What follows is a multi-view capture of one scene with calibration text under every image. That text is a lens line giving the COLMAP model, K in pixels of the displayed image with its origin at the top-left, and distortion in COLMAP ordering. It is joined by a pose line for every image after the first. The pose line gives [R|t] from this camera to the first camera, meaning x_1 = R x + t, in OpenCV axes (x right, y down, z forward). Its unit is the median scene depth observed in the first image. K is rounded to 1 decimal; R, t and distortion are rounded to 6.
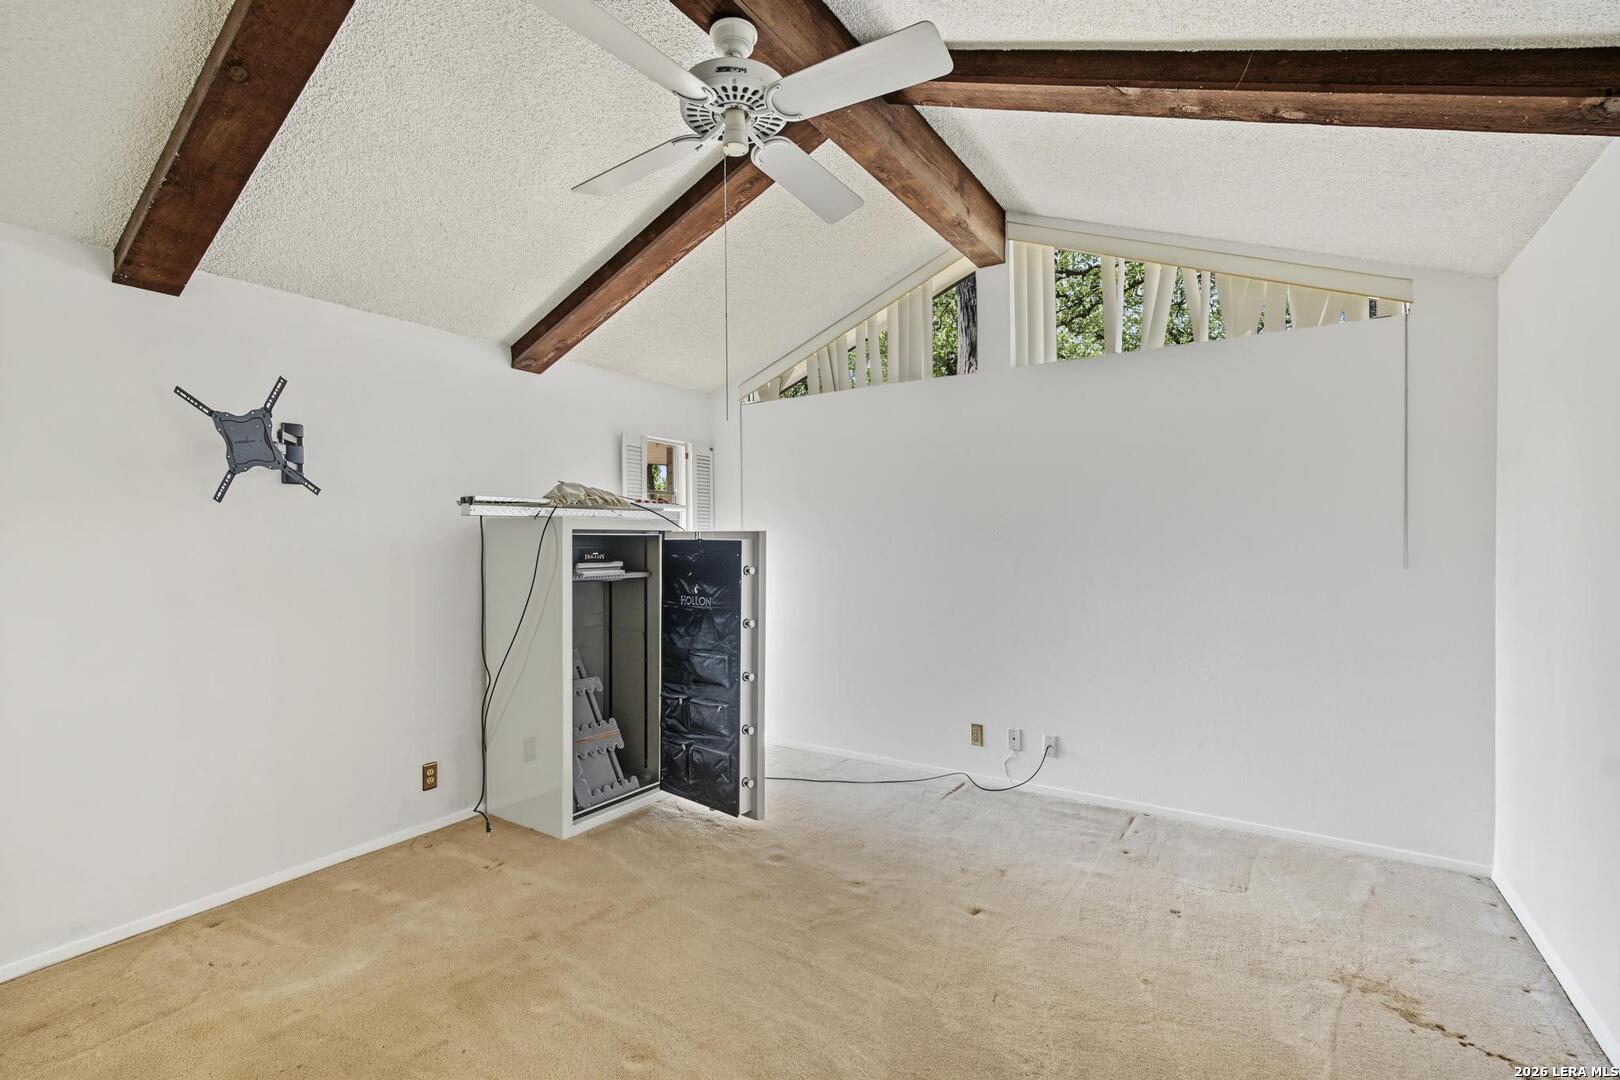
lens RADIAL K [[747.9, 0, 814.8], [0, 747.9, 540.0], [0, 0, 1]] dist [0.003107, 0.001517]
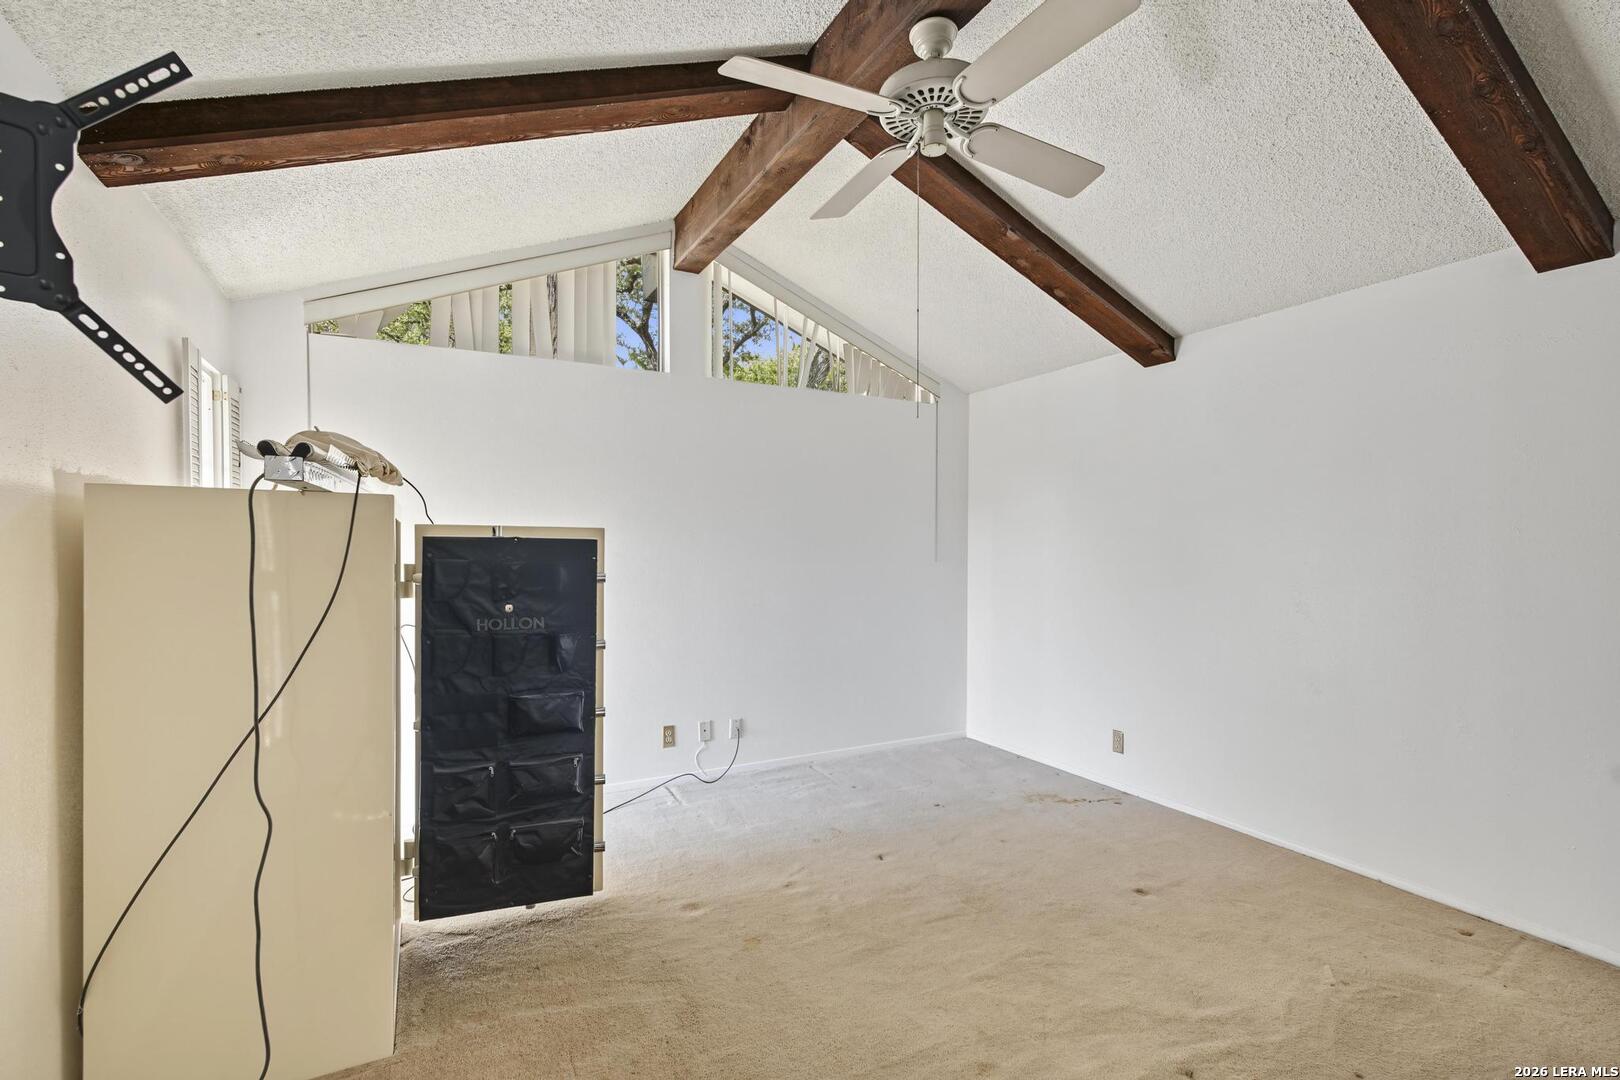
lens RADIAL K [[747.9, 0, 816.9], [0, 747.9, 551.4], [0, 0, 1]] dist [0.003107, 0.001517]
pose [[0.453087, -0.001182, 0.891465, -0.682615], [-0.003836, 0.999987, 0.003275, 0.010016], [-0.891458, -0.004904, 0.453077, 0.435724]]
